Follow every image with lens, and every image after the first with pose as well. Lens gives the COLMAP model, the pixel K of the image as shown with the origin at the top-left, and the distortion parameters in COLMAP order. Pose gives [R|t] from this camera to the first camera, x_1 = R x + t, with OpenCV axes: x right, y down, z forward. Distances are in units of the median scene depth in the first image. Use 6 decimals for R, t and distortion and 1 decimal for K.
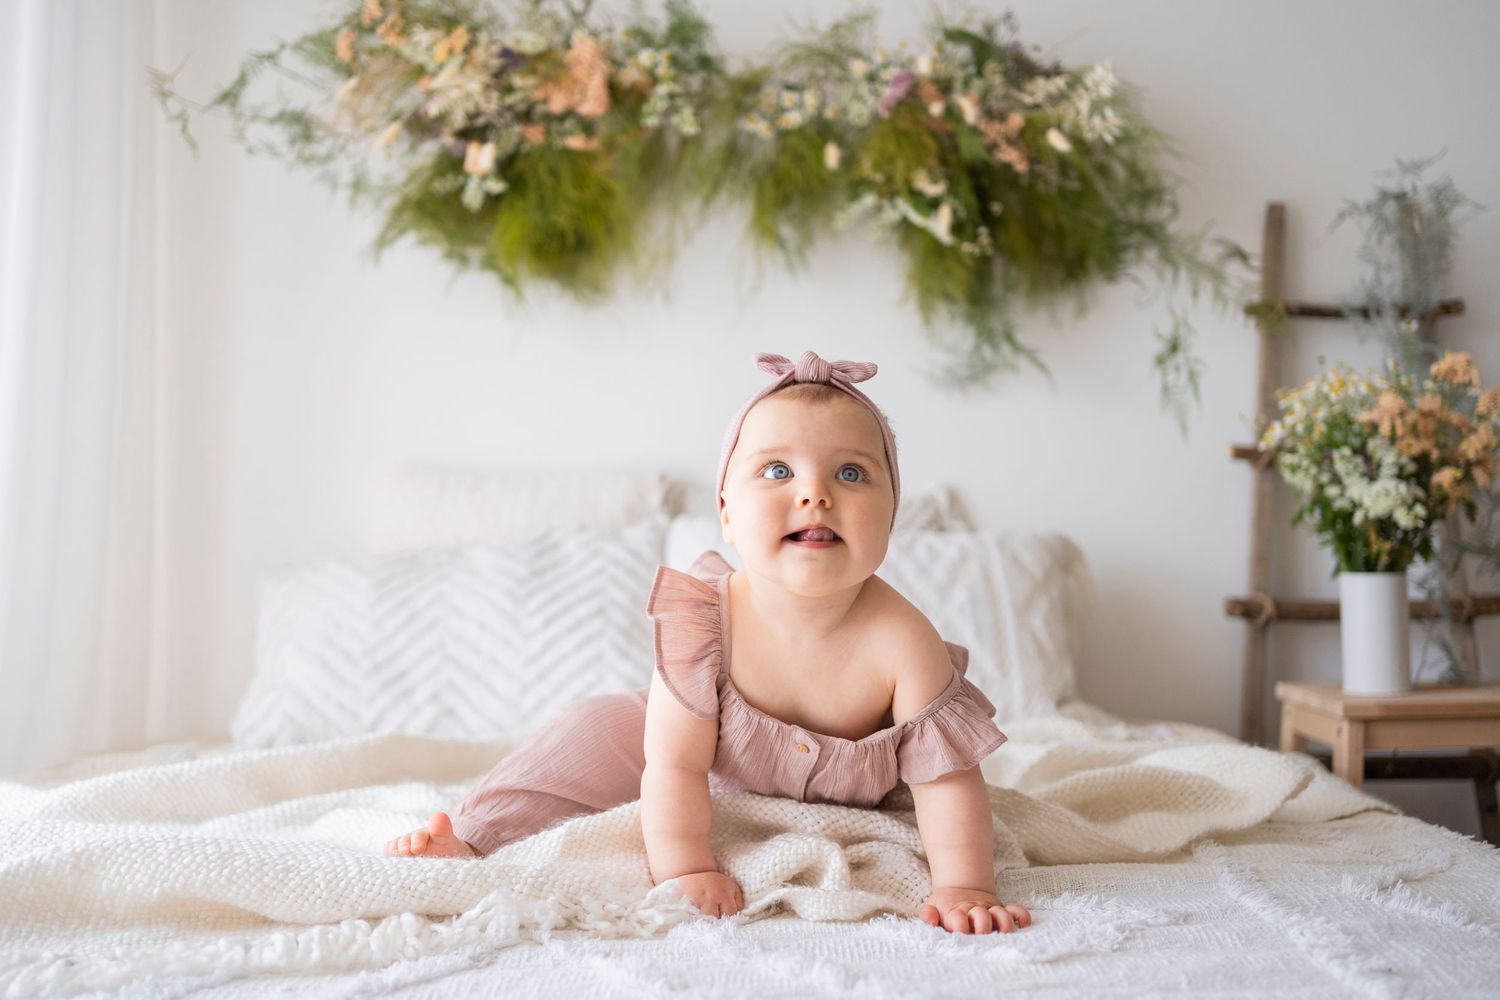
lens RADIAL K [[1462.5, 0, 758.8], [0, 1462.5, 522.3], [0, 0, 1]] dist [-0.003725, 0.000000]
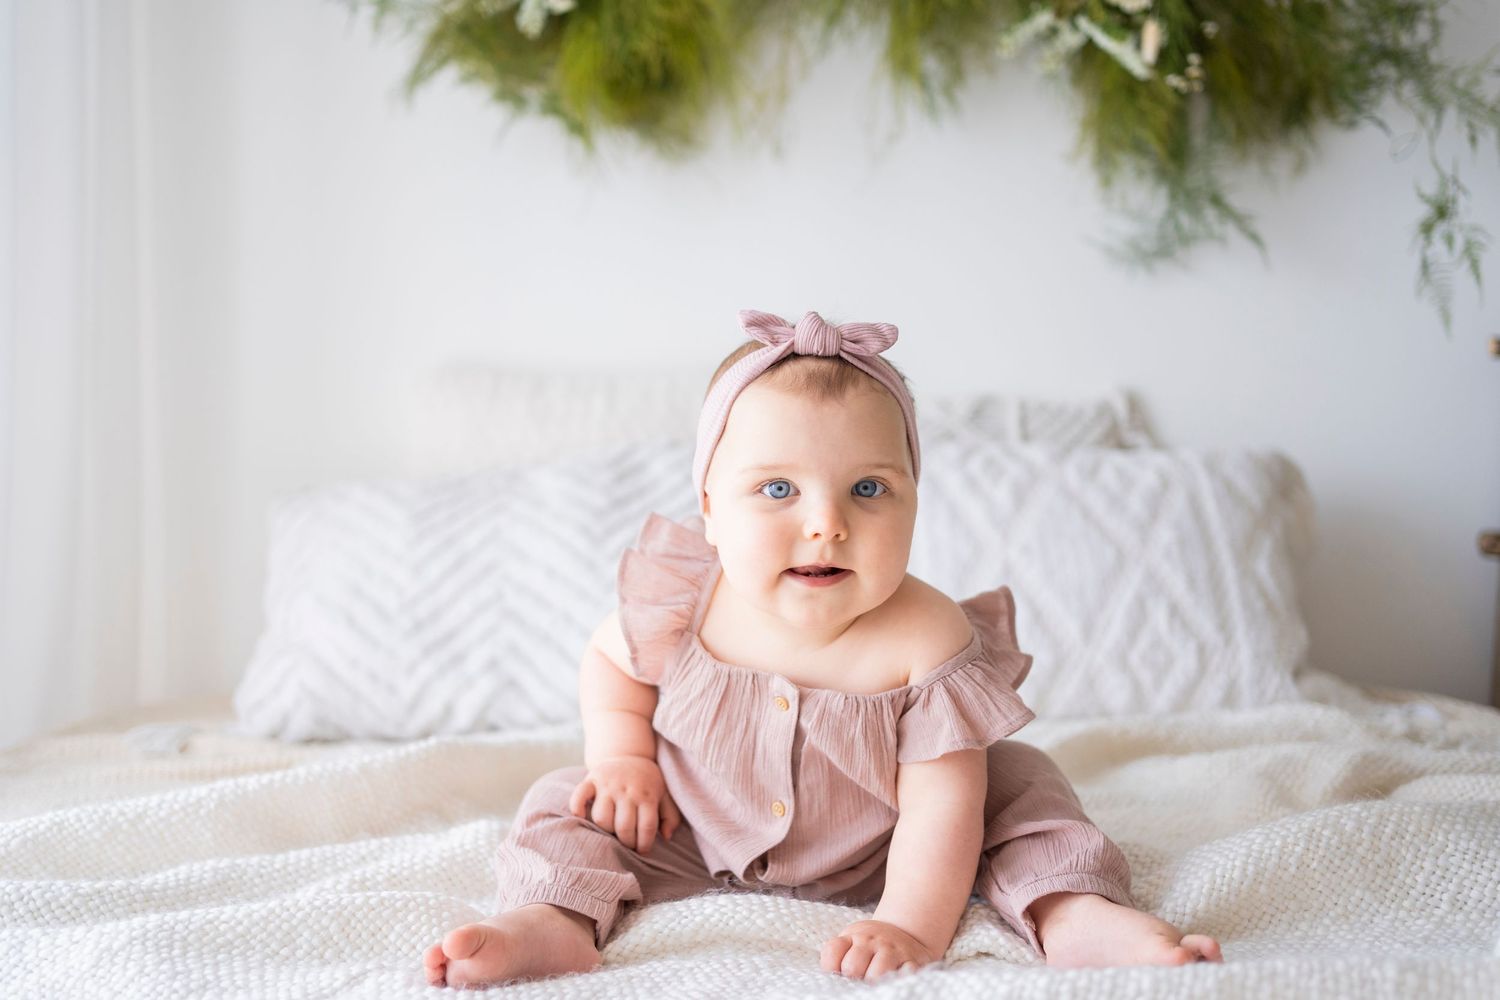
lens RADIAL K [[1462.5, 0, 760.1], [0, 1462.5, 503.0], [0, 0, 1]] dist [-0.003725, 0.000000]
pose [[0.999744, 0.002765, -0.022445, -0.056980], [-0.001265, 0.997780, 0.066582, -0.017370], [0.022579, -0.066537, 0.997528, 0.214392]]
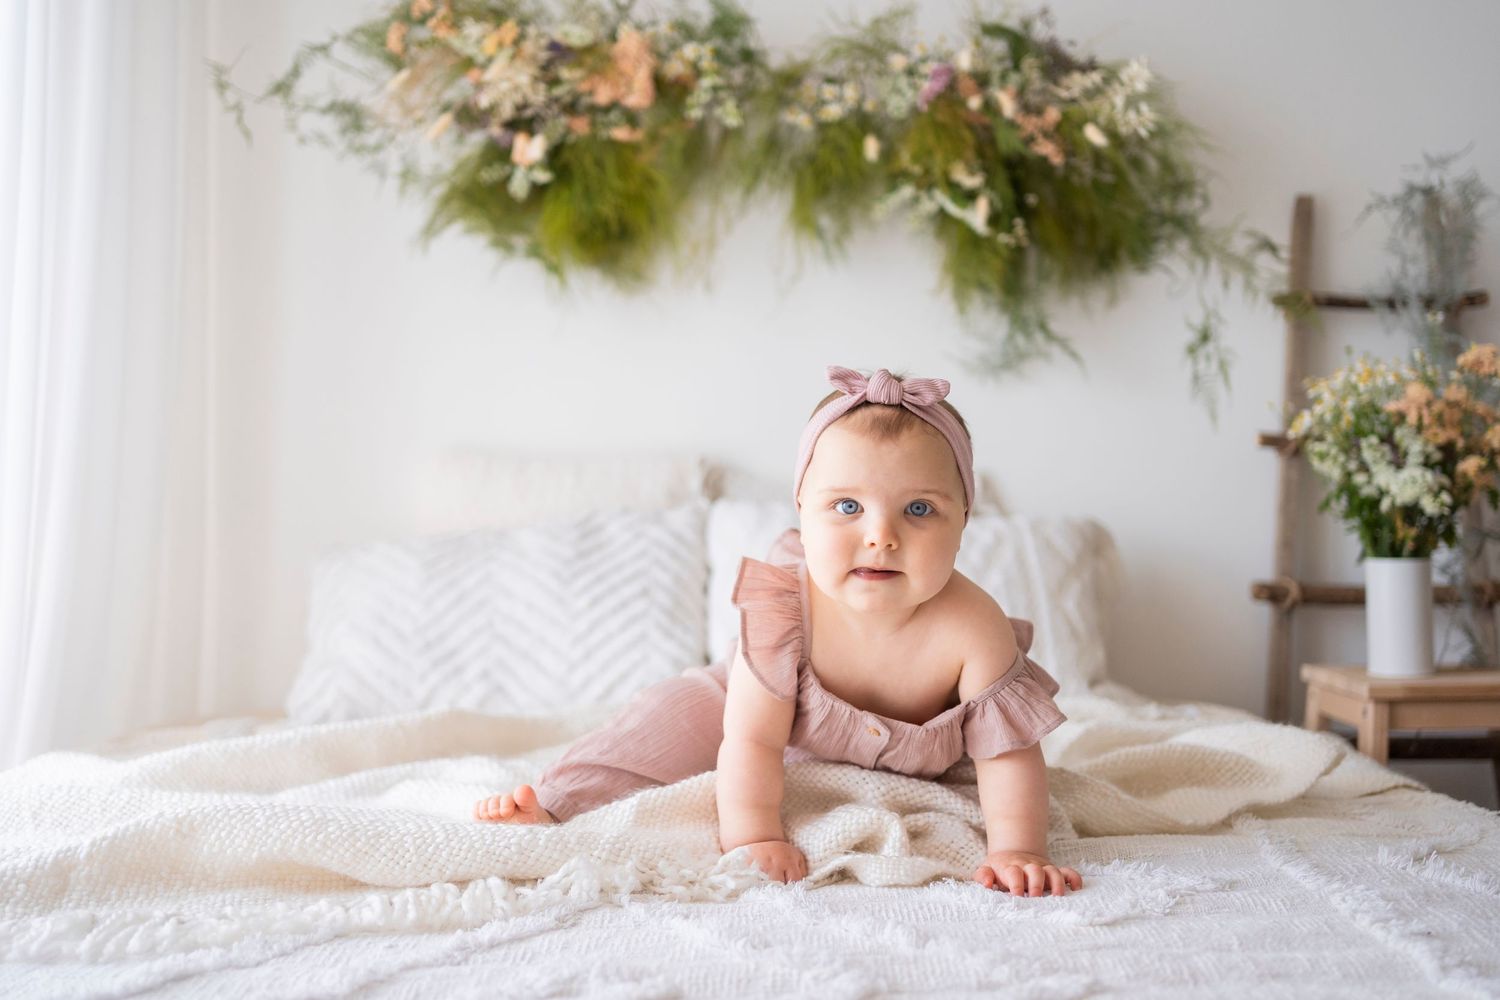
lens RADIAL K [[1462.5, 0, 764.9], [0, 1462.5, 519.8], [0, 0, 1]] dist [-0.003725, 0.000000]
pose [[0.999986, 0.004838, -0.002106, -0.021084], [-0.004814, 0.999929, 0.010938, -0.001481], [0.002159, -0.010928, 0.999938, -0.025389]]
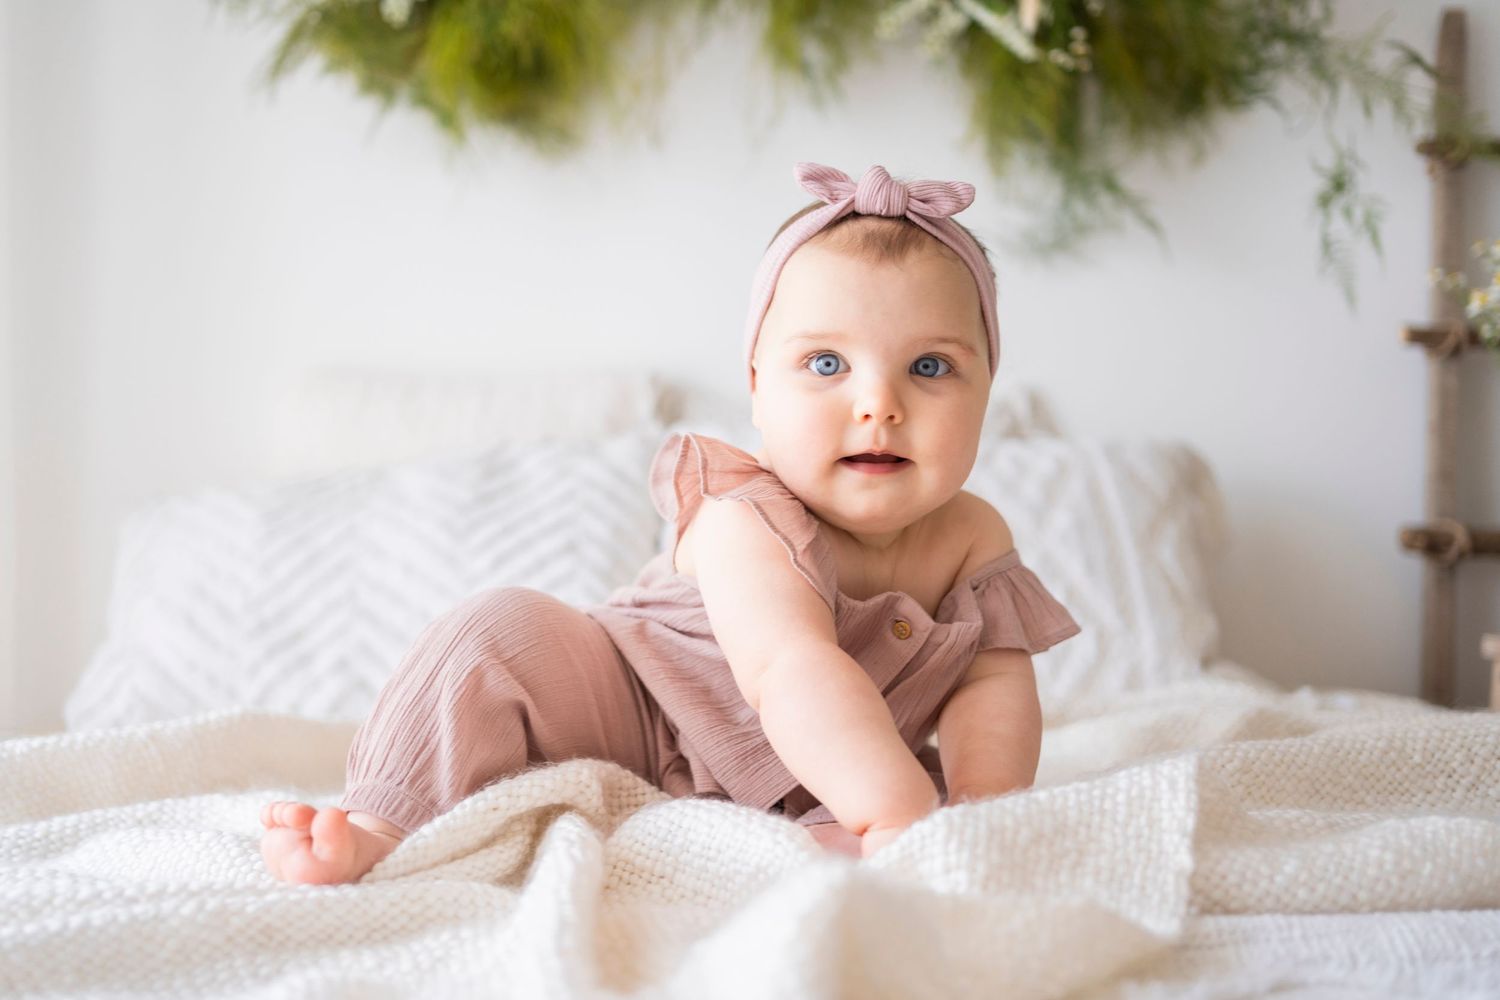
lens RADIAL K [[1462.5, 0, 747.9], [0, 1462.5, 509.6], [0, 0, 1]] dist [-0.003725, 0.000000]
pose [[0.999904, -0.012761, -0.005377, -0.014512], [0.012719, 0.999889, -0.007769, 0.046989], [0.005476, 0.007700, 0.999955, 0.257204]]
